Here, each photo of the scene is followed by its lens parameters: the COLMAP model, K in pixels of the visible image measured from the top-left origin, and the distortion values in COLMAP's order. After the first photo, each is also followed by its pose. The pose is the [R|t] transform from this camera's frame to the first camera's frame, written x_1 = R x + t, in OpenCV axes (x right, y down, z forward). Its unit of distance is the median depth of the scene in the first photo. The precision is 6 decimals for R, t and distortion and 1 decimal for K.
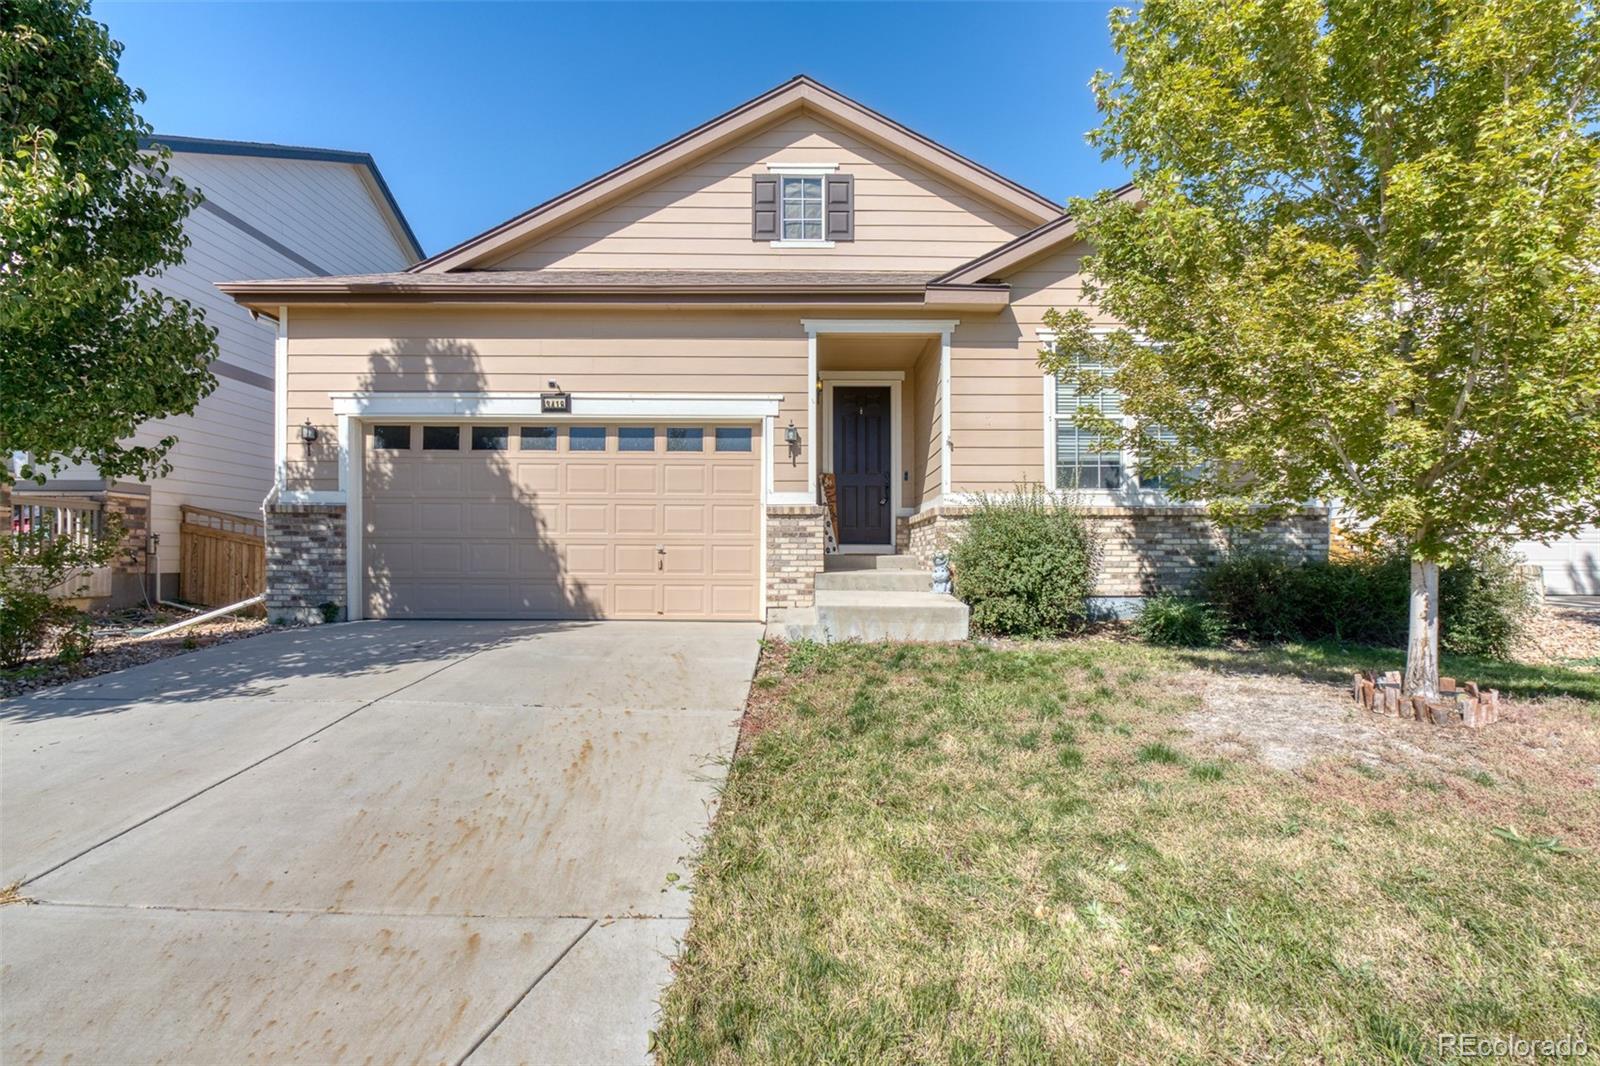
lens RADIAL K [[698.1, 0, 800.3], [0, 698.1, 533.0], [0, 0, 1]] dist [0.001202, 0.000204]
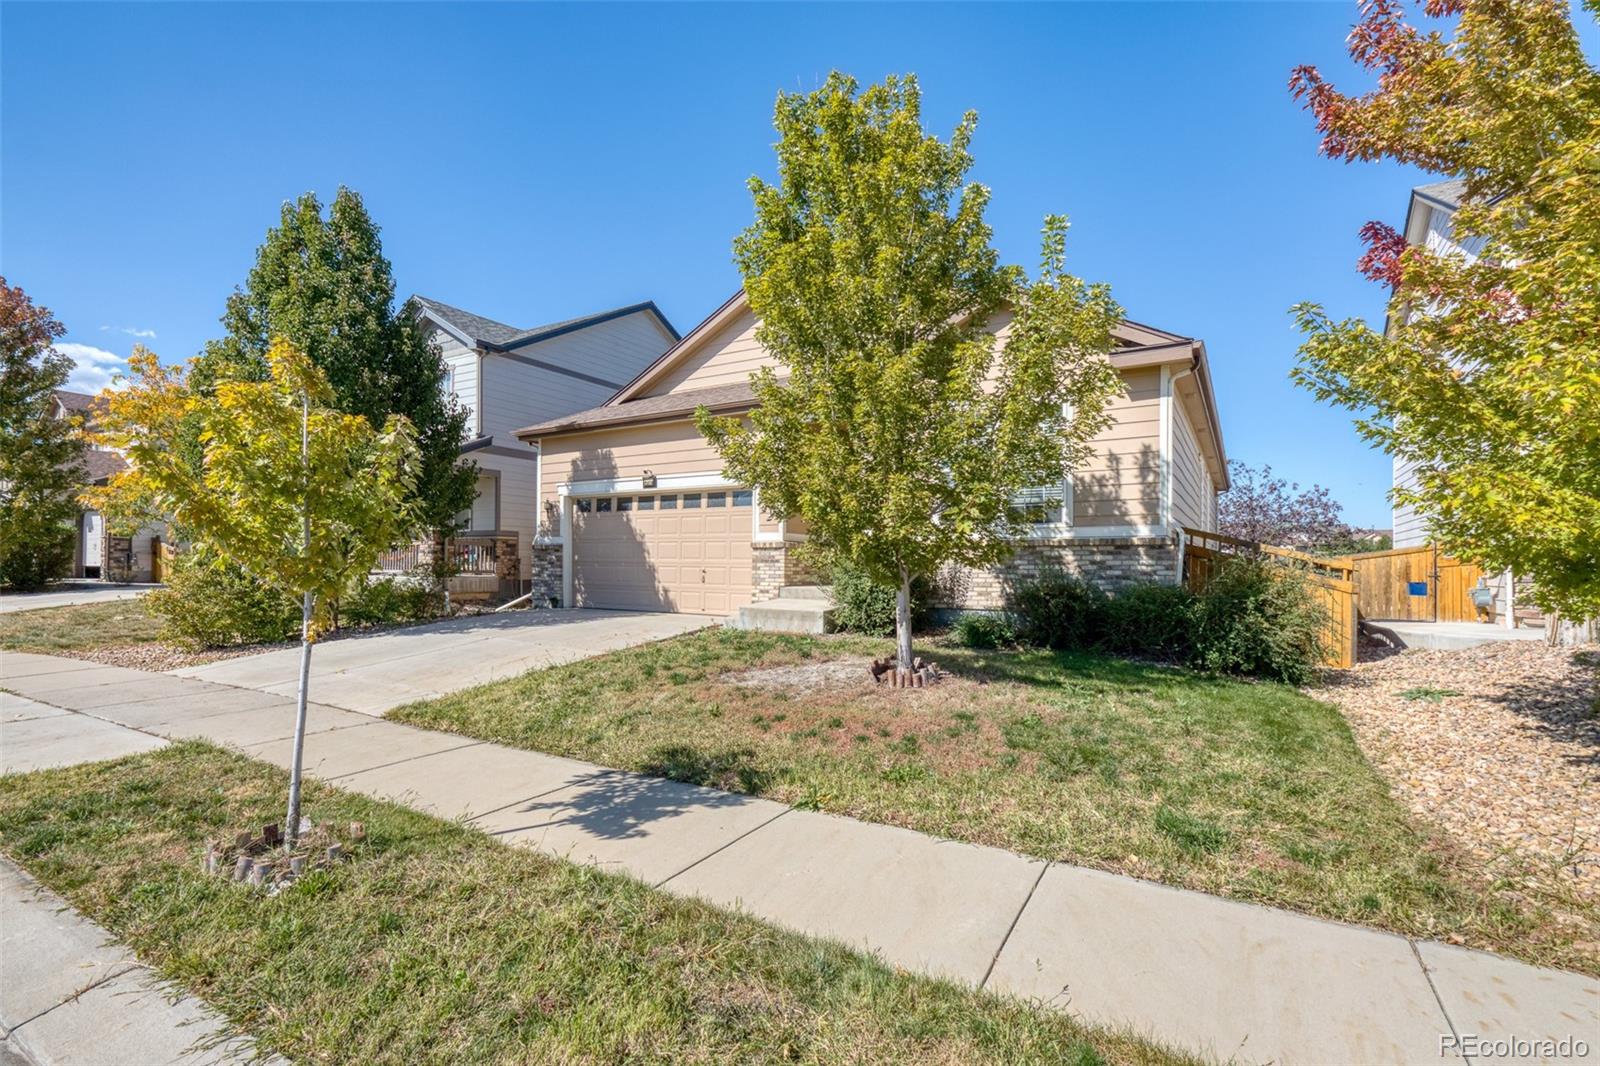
lens RADIAL K [[698.1, 0, 800.2], [0, 698.1, 543.7], [0, 0, 1]] dist [0.001202, 0.000204]
pose [[0.863609, -0.010924, -0.504044, 0.805222], [0.011043, 0.999935, -0.002750, -0.029613], [0.504041, -0.003191, 0.863674, -0.265496]]
